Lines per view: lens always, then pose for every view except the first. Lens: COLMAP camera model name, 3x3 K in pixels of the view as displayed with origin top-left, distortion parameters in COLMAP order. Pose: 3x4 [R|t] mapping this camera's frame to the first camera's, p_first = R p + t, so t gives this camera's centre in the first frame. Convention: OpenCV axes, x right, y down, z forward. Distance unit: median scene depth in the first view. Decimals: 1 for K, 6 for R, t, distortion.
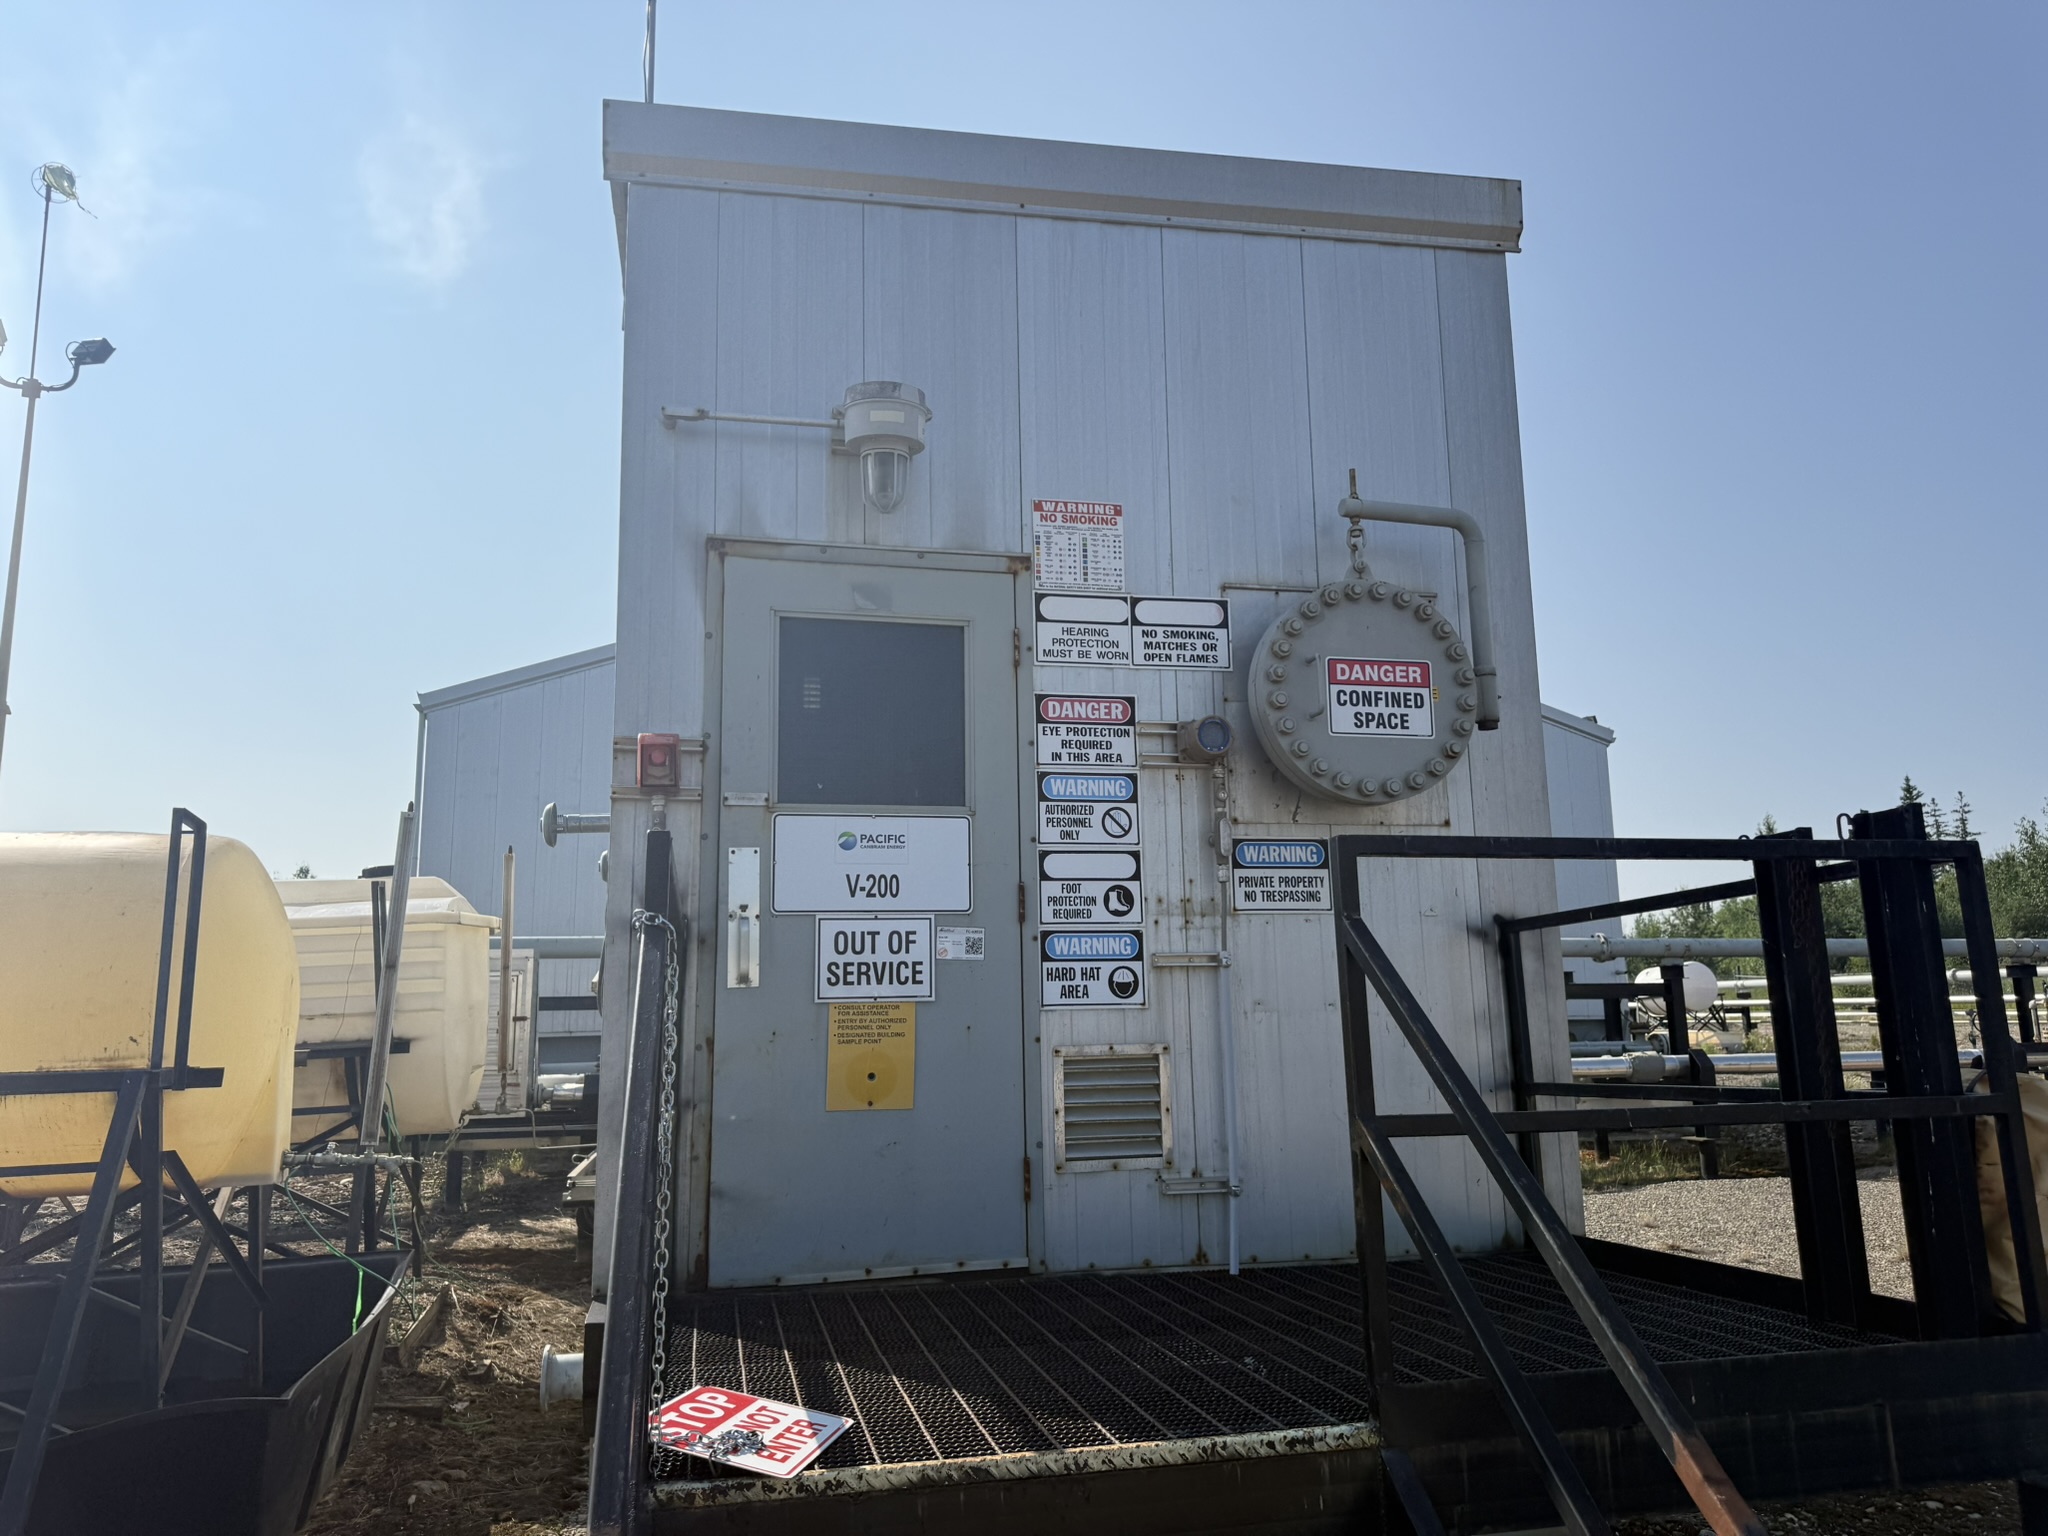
lens RADIAL K [[1448.4, 0, 1014.2], [0, 1448.4, 705.9], [0, 0, 1]] dist [0.102217, -0.127609]
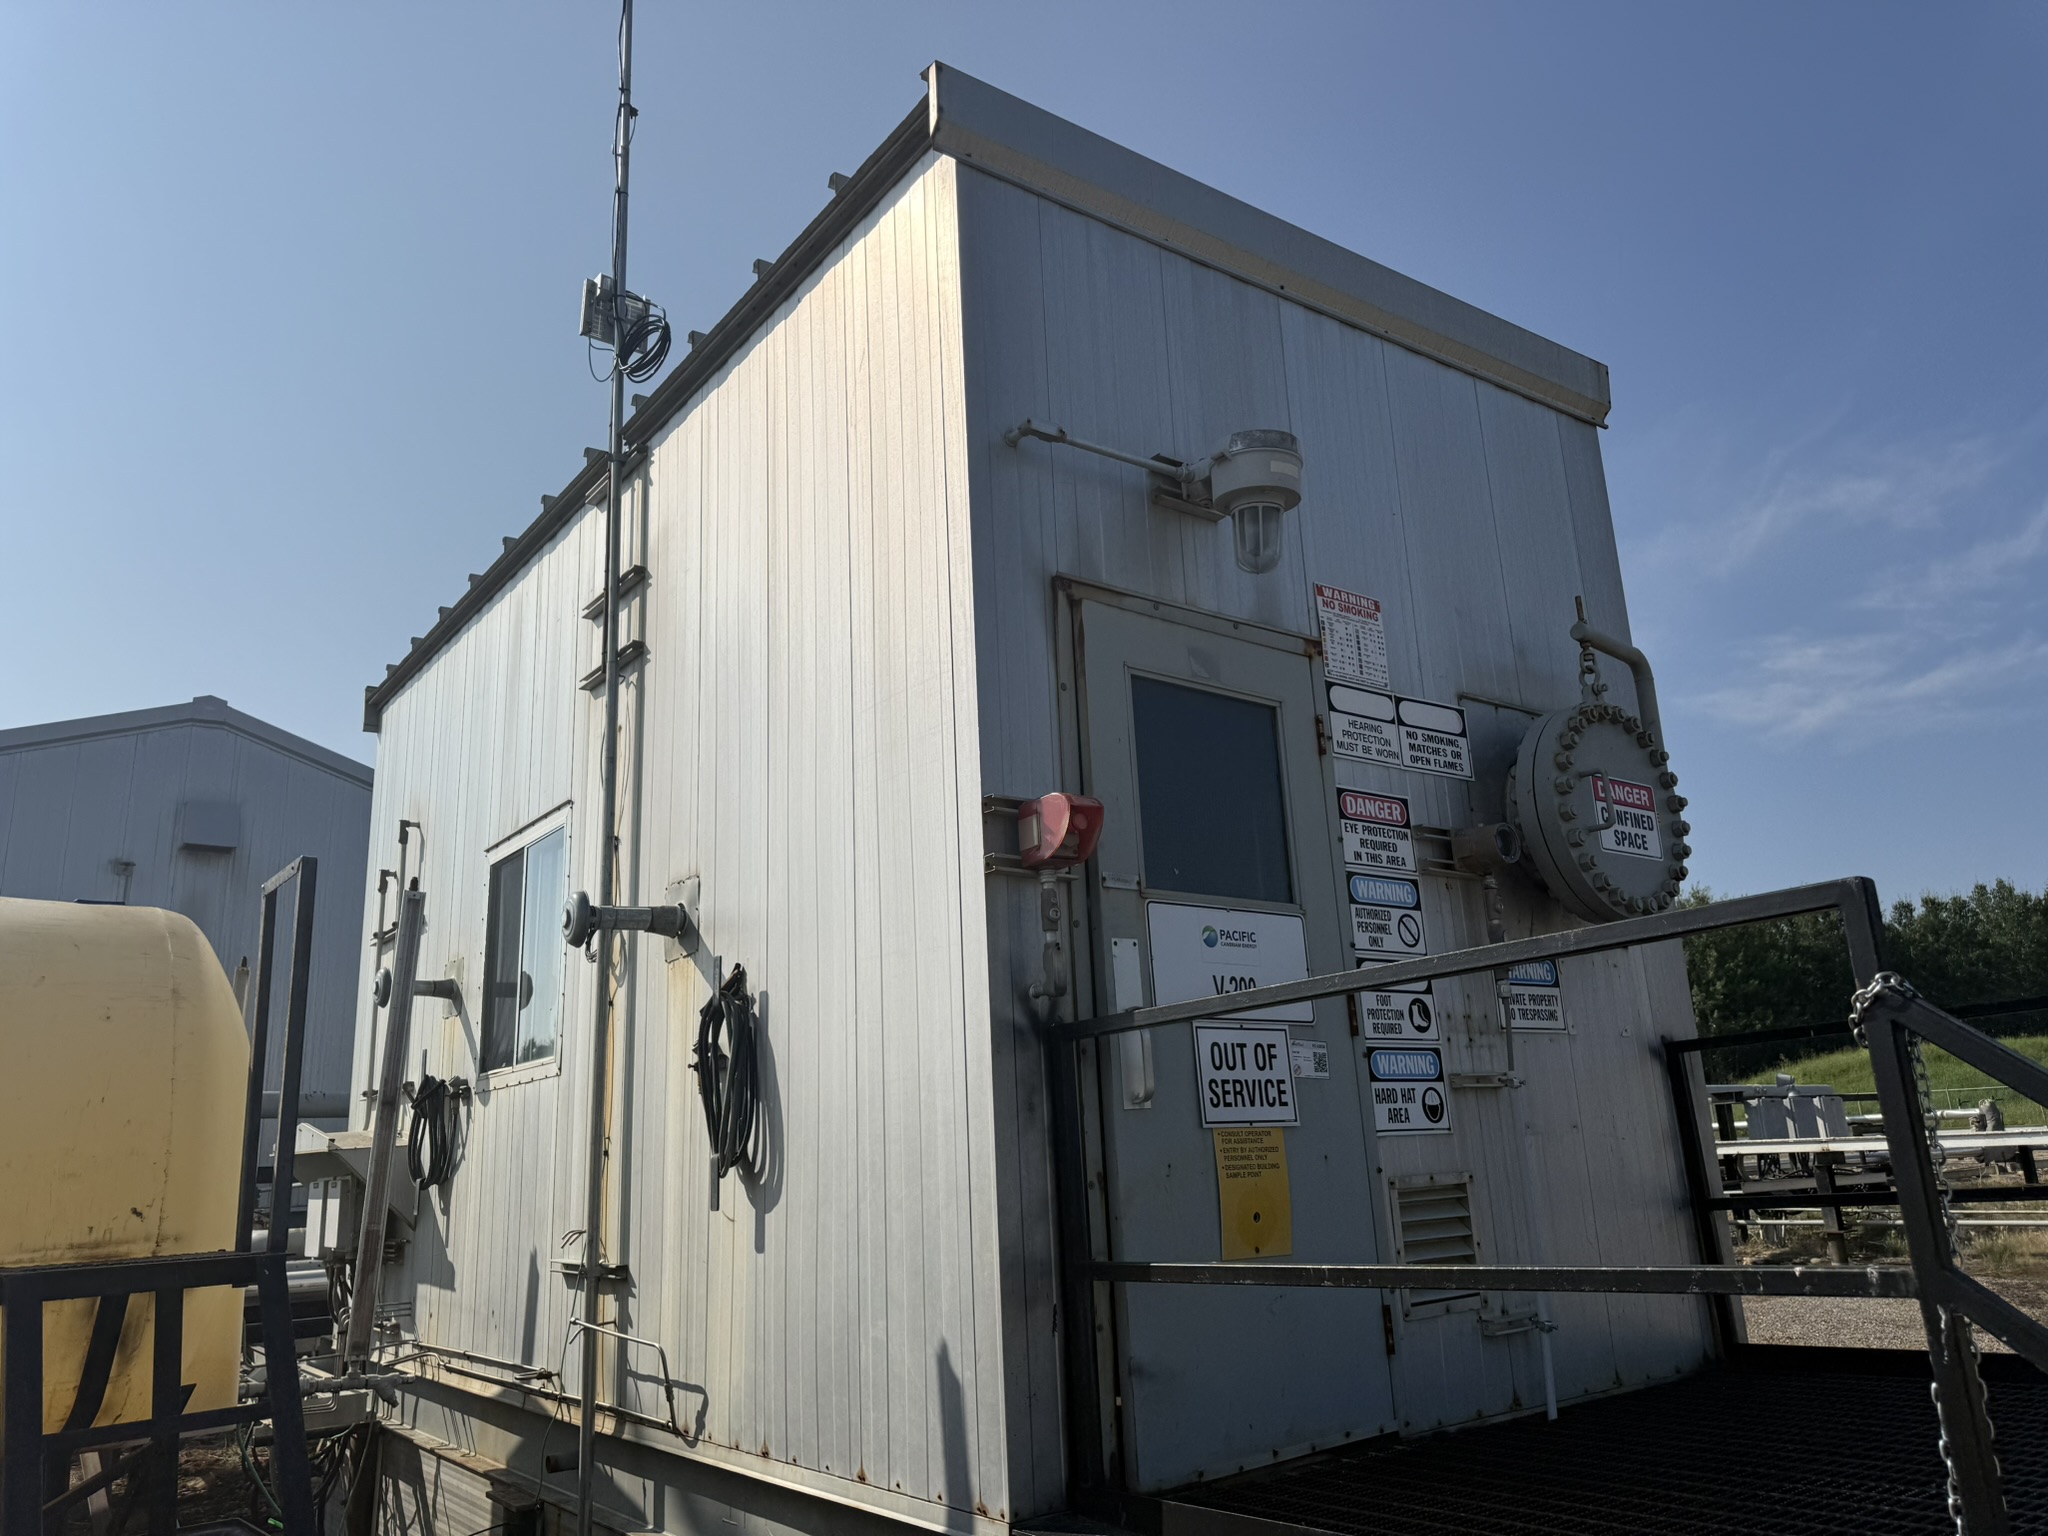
lens RADIAL K [[1448.4, 0, 946.4], [0, 1448.4, 714.9], [0, 0, 1]] dist [0.102217, -0.127609]
pose [[0.904504, 0.099597, 0.414672, -0.611736], [-0.055397, 0.991548, -0.117316, 0.070244], [-0.422852, 0.083141, 0.902377, 0.263102]]
